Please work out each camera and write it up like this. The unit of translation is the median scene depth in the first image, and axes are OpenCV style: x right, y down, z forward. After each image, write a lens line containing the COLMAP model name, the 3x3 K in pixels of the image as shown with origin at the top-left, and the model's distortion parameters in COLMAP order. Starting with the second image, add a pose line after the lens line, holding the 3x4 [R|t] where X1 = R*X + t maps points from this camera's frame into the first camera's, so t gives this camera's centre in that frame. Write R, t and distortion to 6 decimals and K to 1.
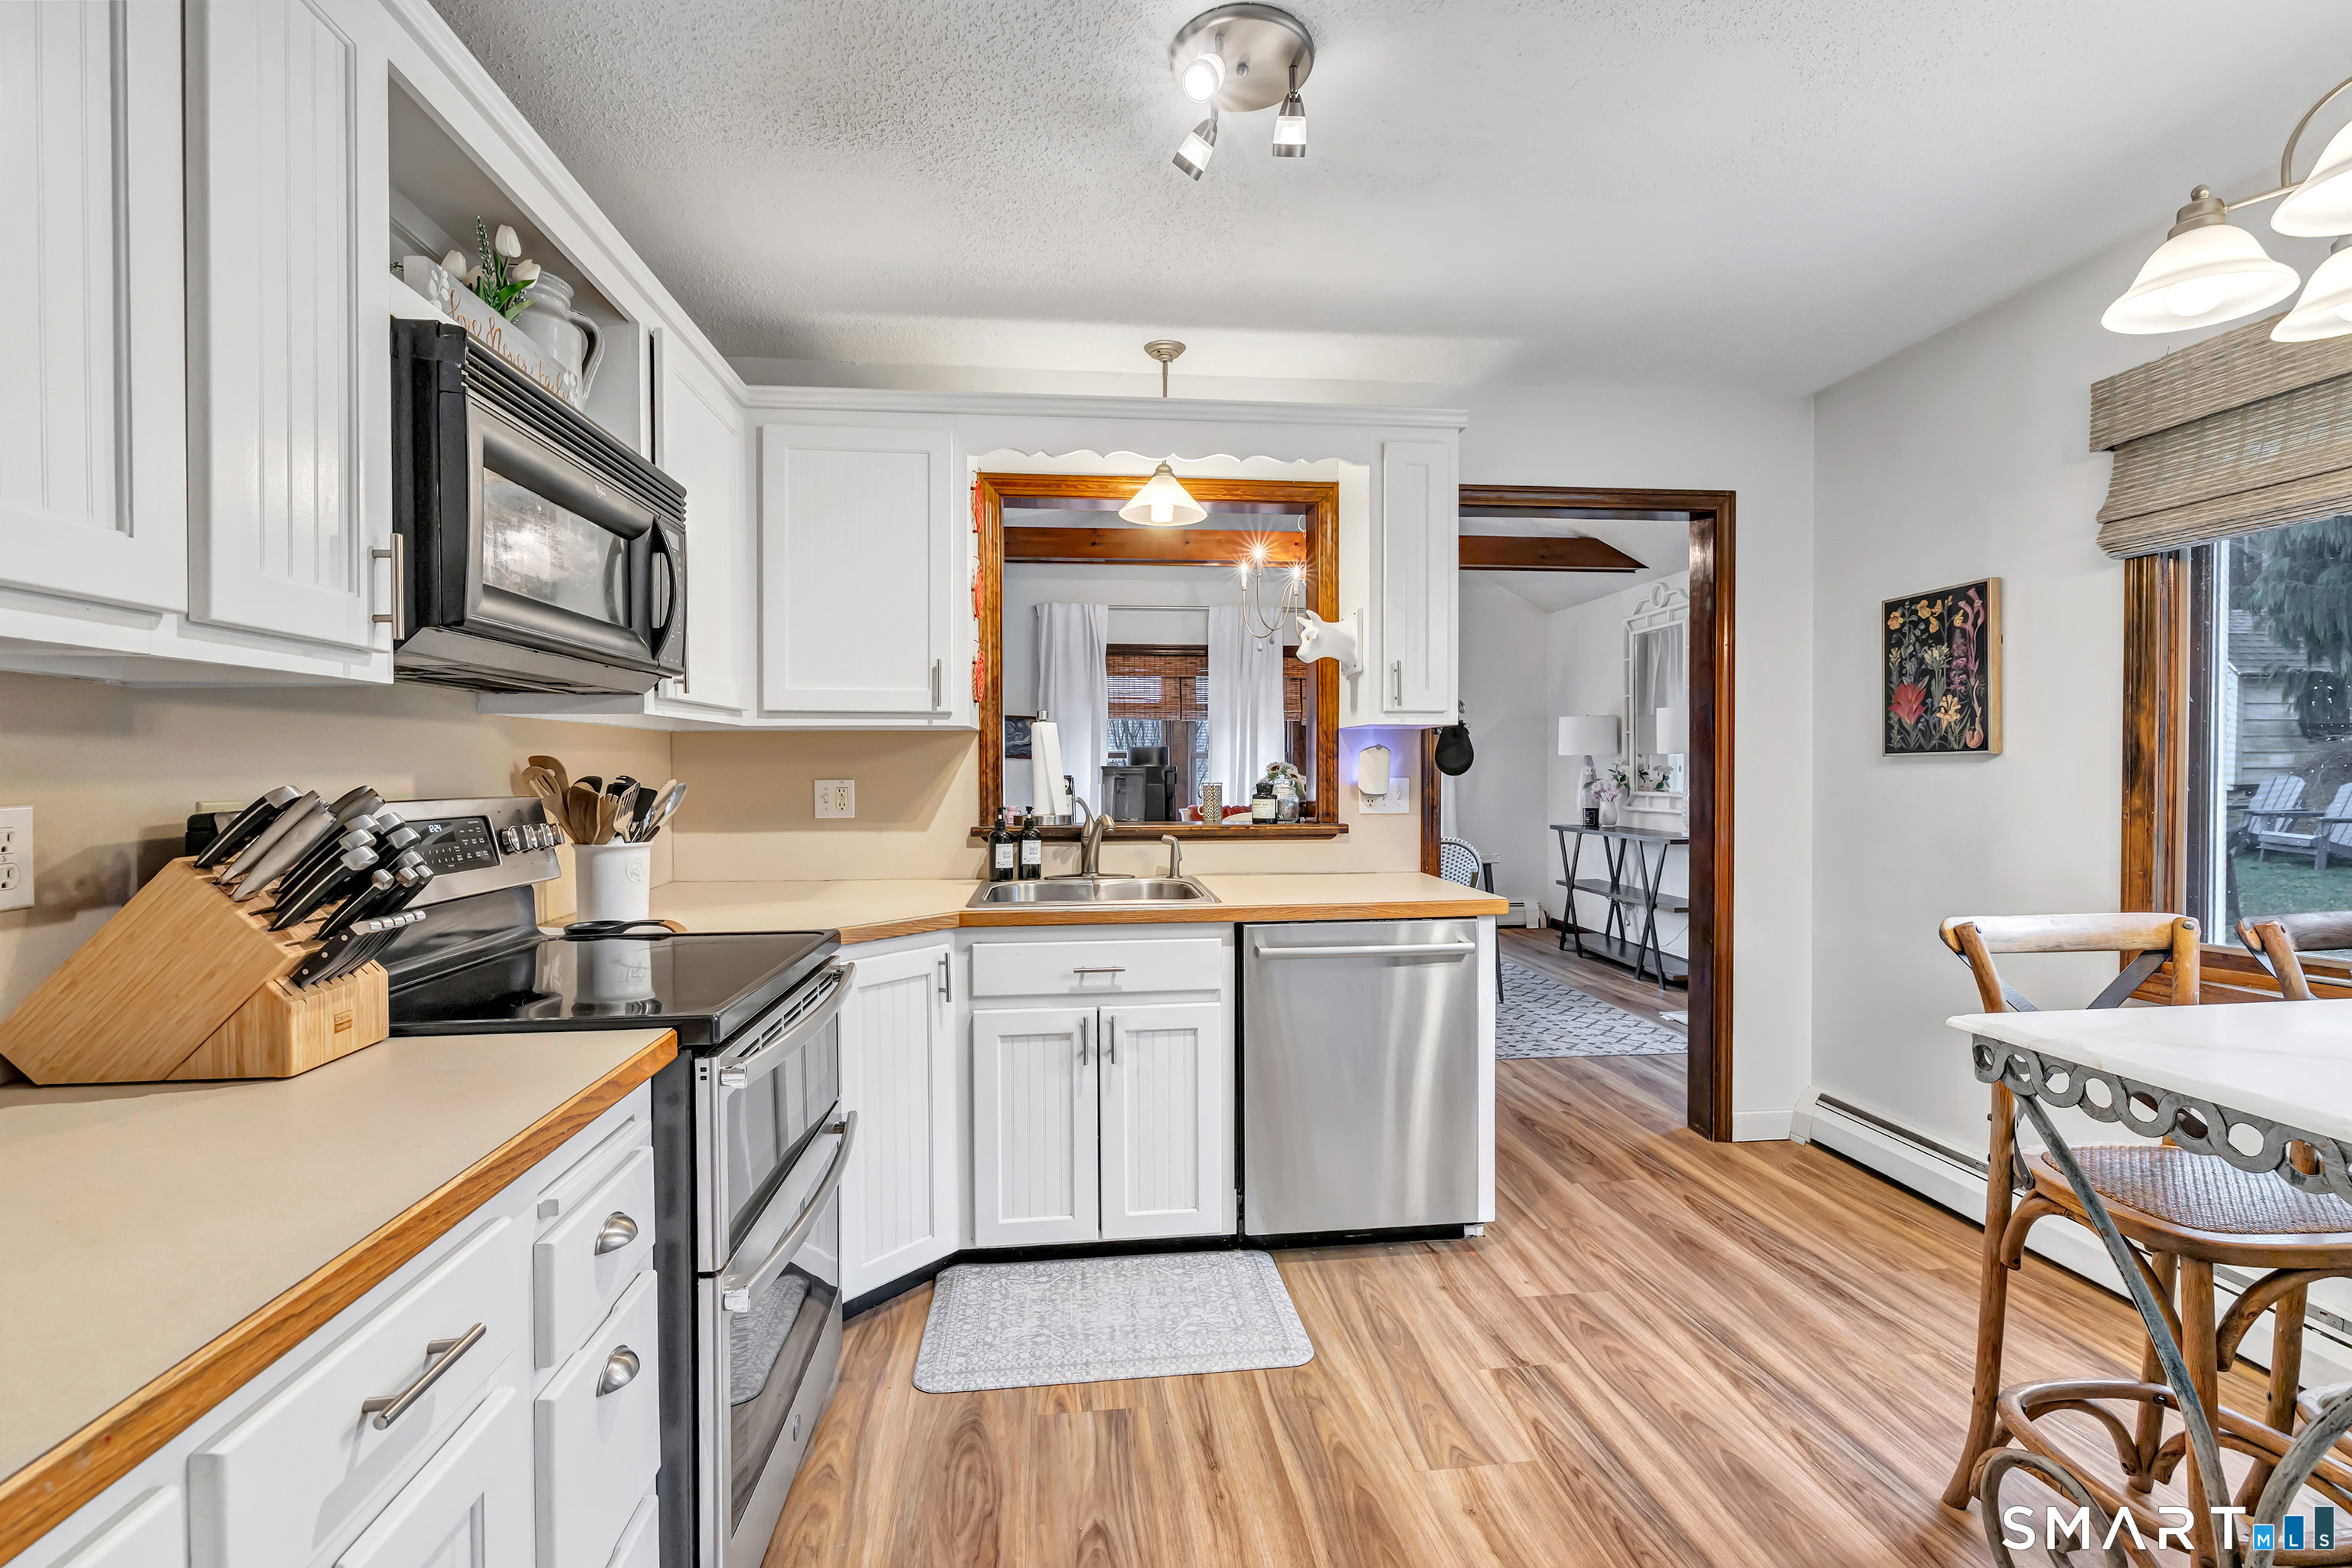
lens RADIAL K [[1029.3, 0, 1165.3], [0, 1029.3, 783.9], [0, 0, 1]] dist [0.001281, 0.001243]
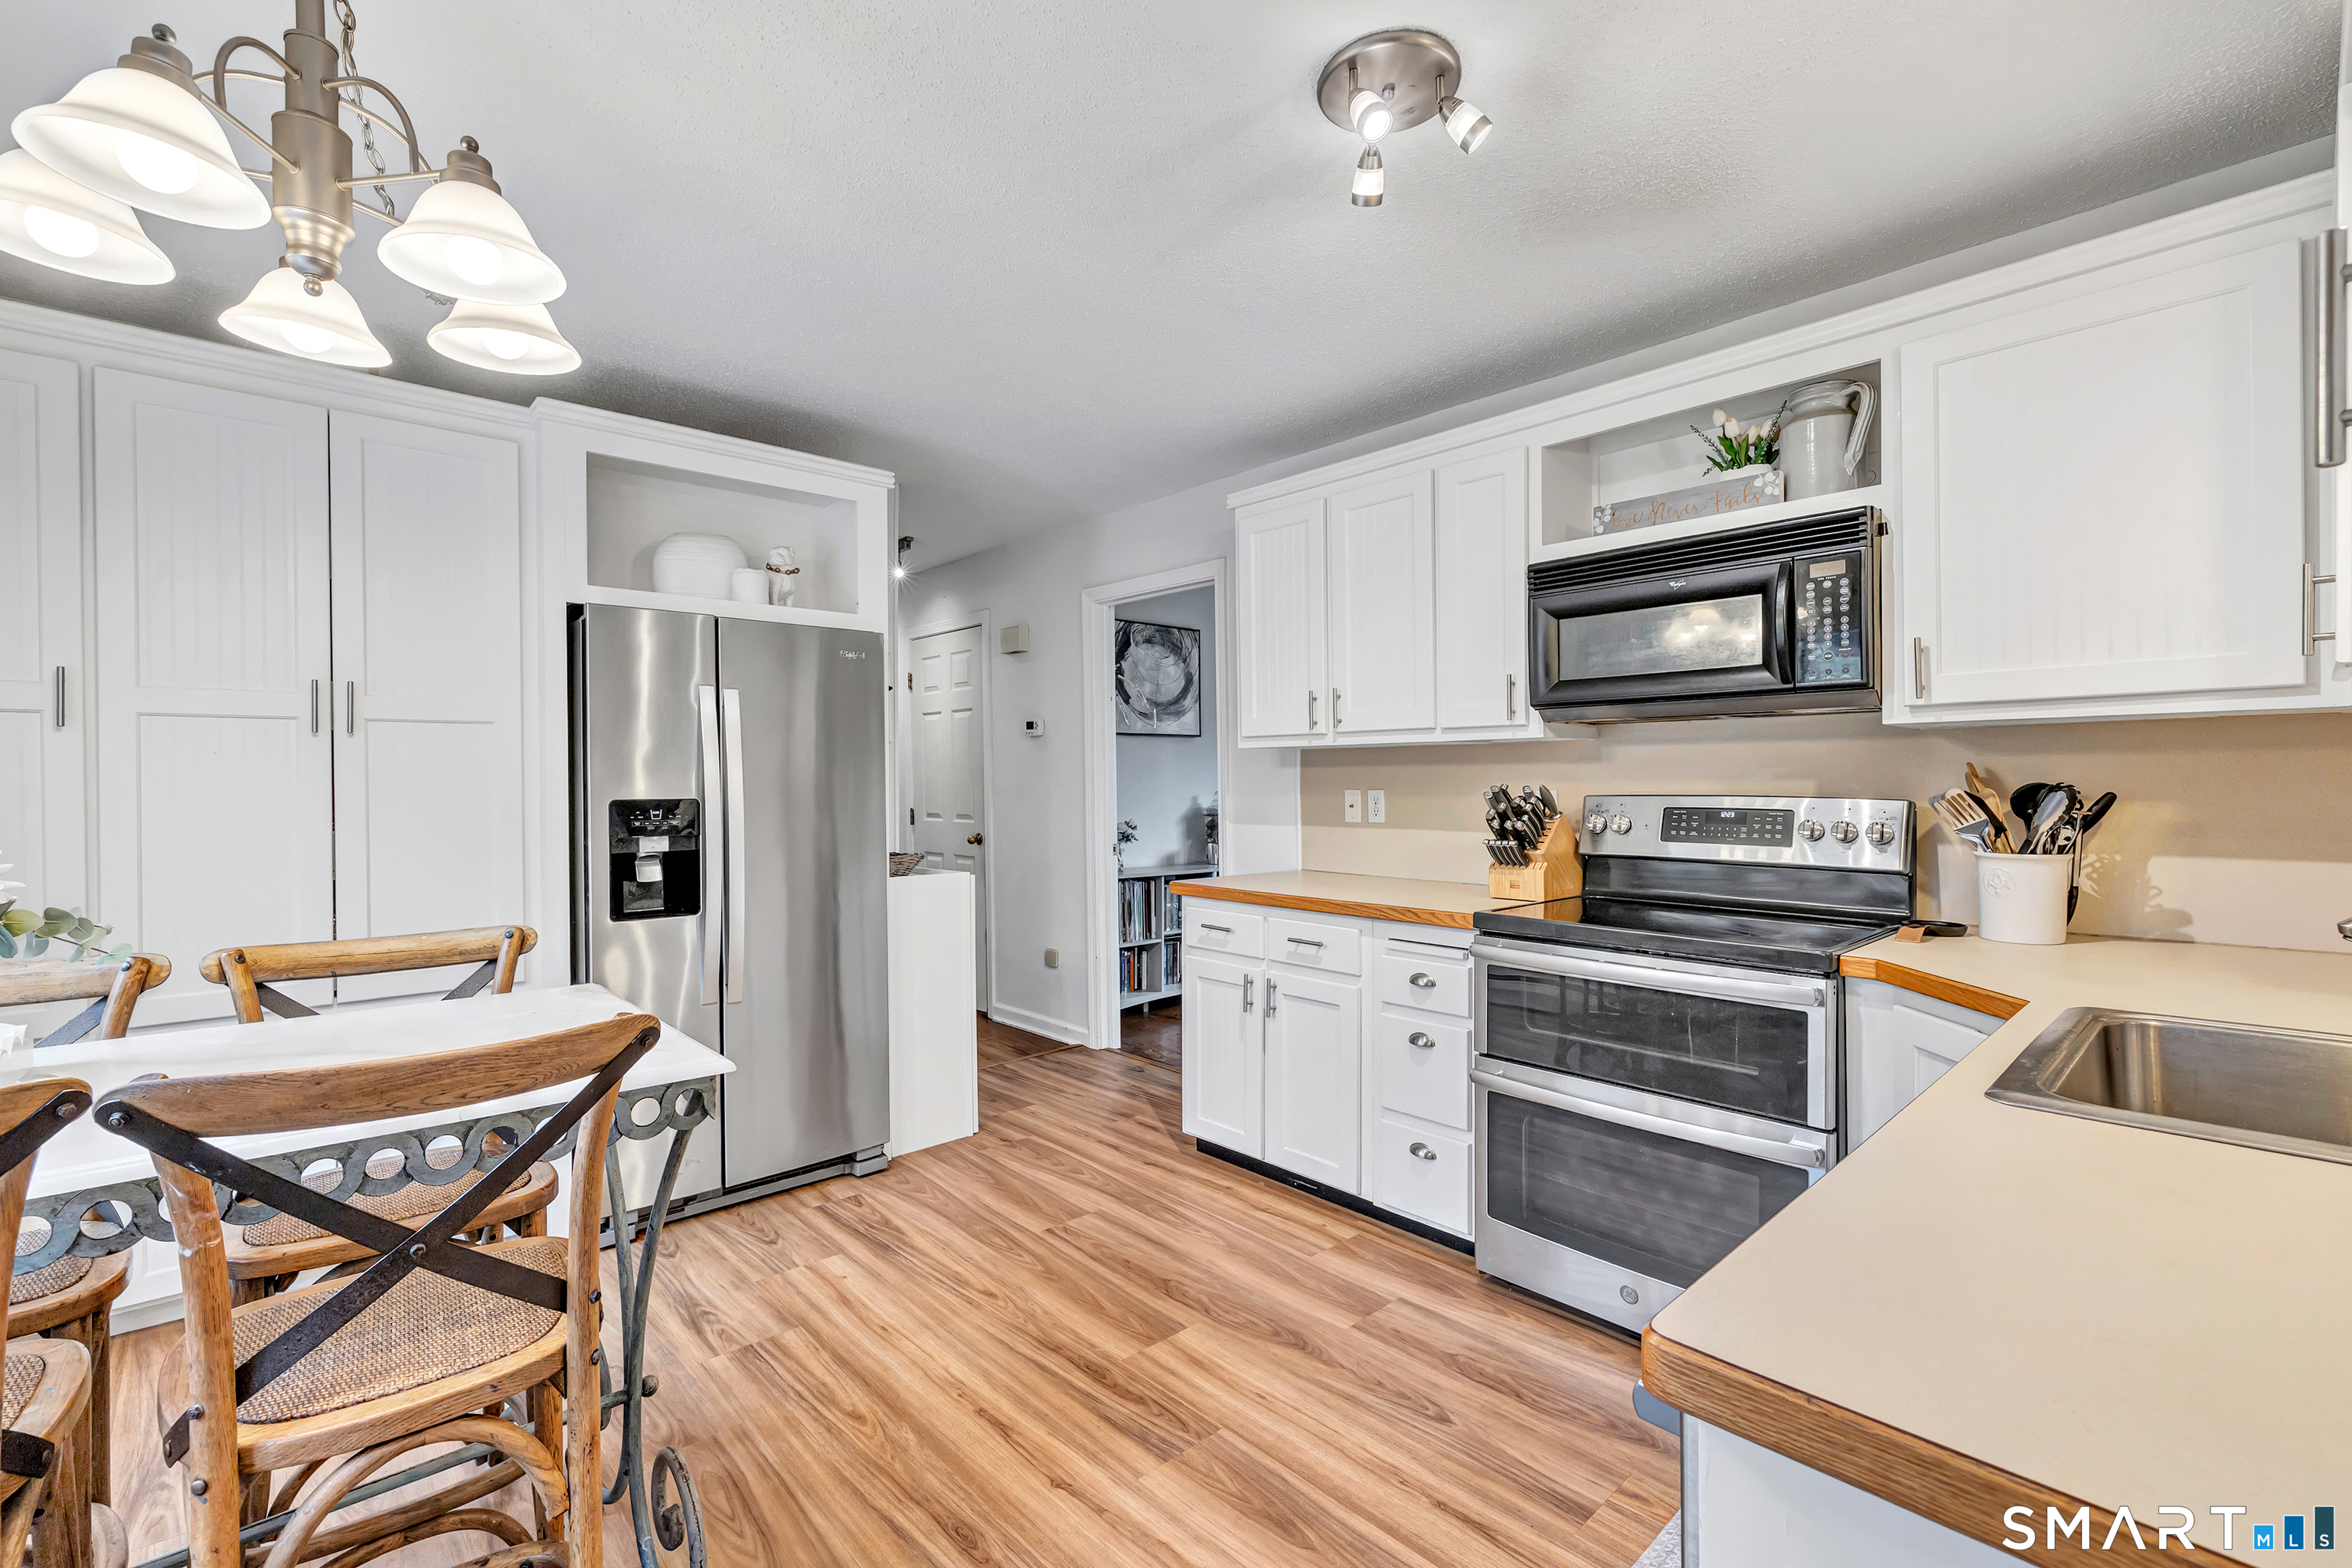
lens RADIAL K [[1029.3, 0, 1171.0], [0, 1029.3, 779.7], [0, 0, 1]] dist [0.001281, 0.001243]
pose [[-0.808925, 0.008792, -0.587846, 0.557475], [-0.001465, 0.999855, 0.016969, -0.021276], [0.587910, 0.014588, -0.808795, 1.114894]]
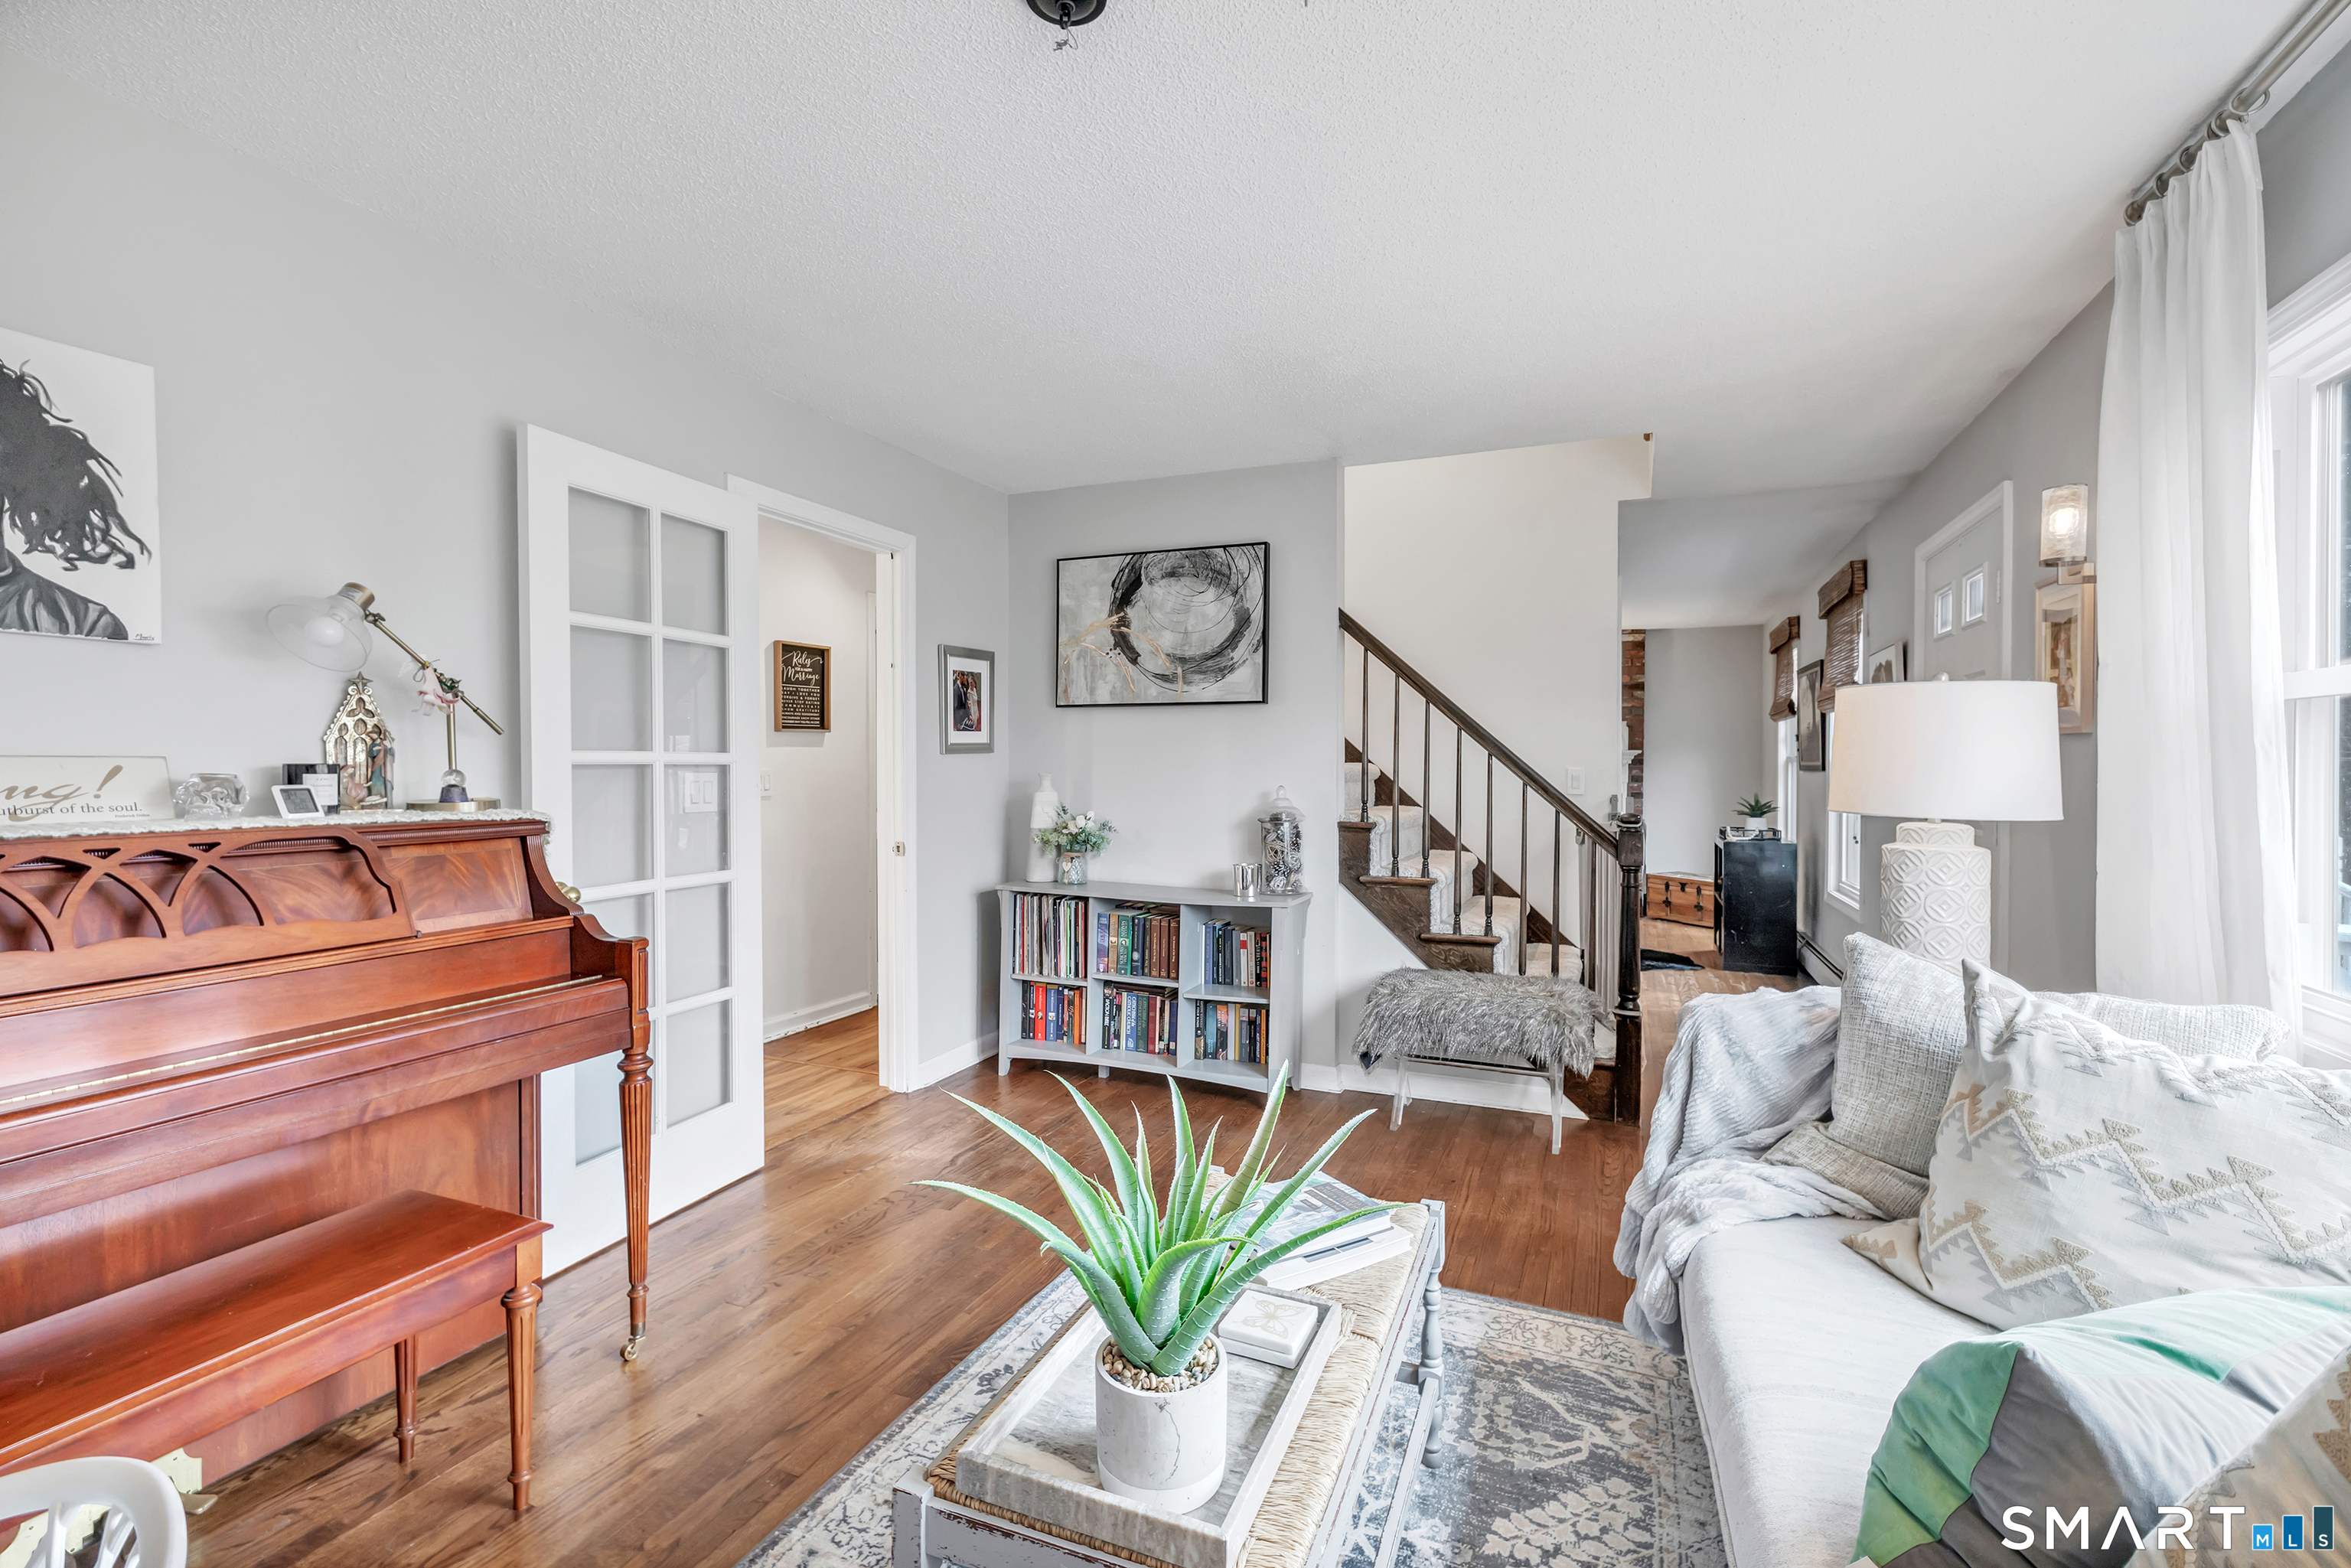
lens RADIAL K [[1028.9, 0, 1171.8], [0, 1028.9, 766.0], [0, 0, 1]] dist [0.001281, 0.001243]
pose [[-0.865372, -0.002415, 0.501124, -1.485339], [0.004837, 0.999902, 0.013172, -0.005415], [-0.501107, 0.013822, -0.865275, 0.684126]]
